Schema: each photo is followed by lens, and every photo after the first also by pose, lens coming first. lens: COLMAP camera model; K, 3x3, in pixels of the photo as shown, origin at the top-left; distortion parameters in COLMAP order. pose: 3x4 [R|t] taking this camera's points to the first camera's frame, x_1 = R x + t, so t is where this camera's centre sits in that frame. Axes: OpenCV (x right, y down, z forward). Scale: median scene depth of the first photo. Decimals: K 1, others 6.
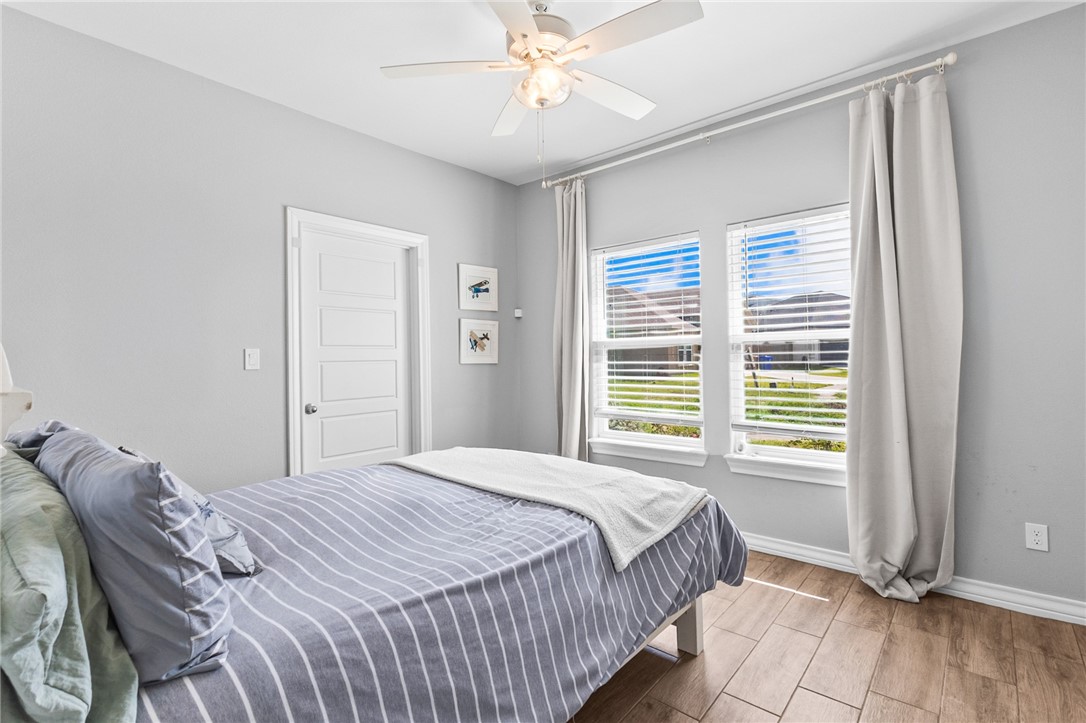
lens RADIAL K [[504.0, 0, 543.0], [0, 504.0, 361.5], [0, 0, 1]] dist [0.001570, 0.000169]
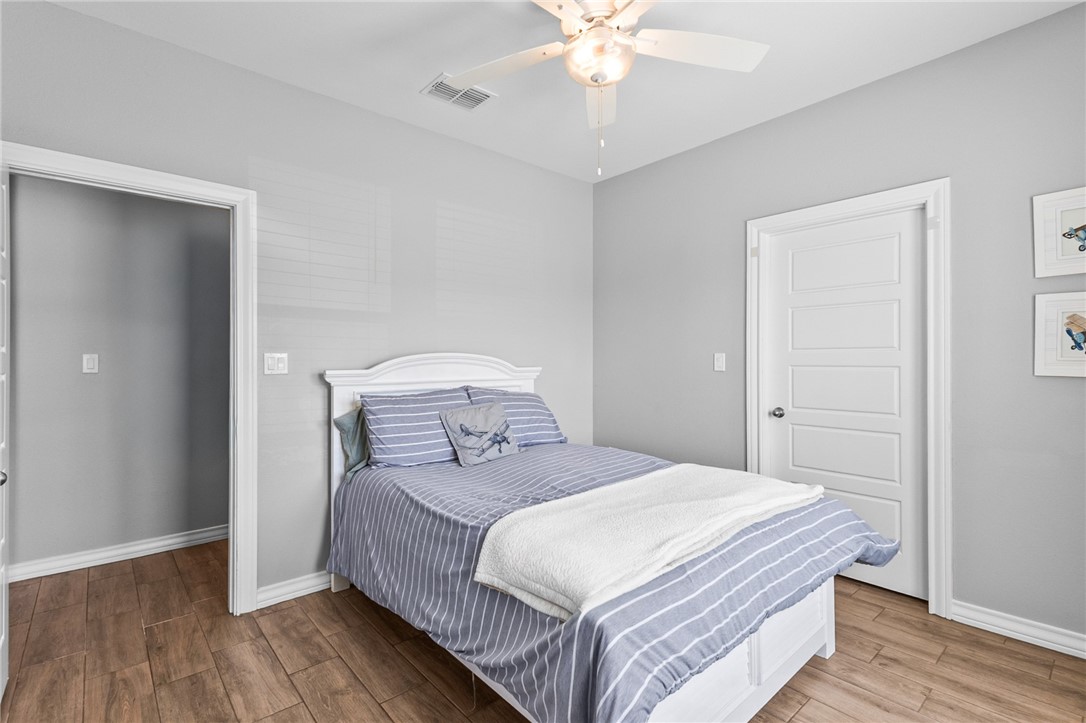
lens RADIAL K [[504.0, 0, 543.0], [0, 504.0, 361.5], [0, 0, 1]] dist [0.001570, 0.000169]
pose [[-0.138269, 0.016189, -0.990262, 0.586094], [-0.005491, 0.999838, 0.017112, -0.021555], [0.990379, 0.007804, -0.138158, 0.661303]]
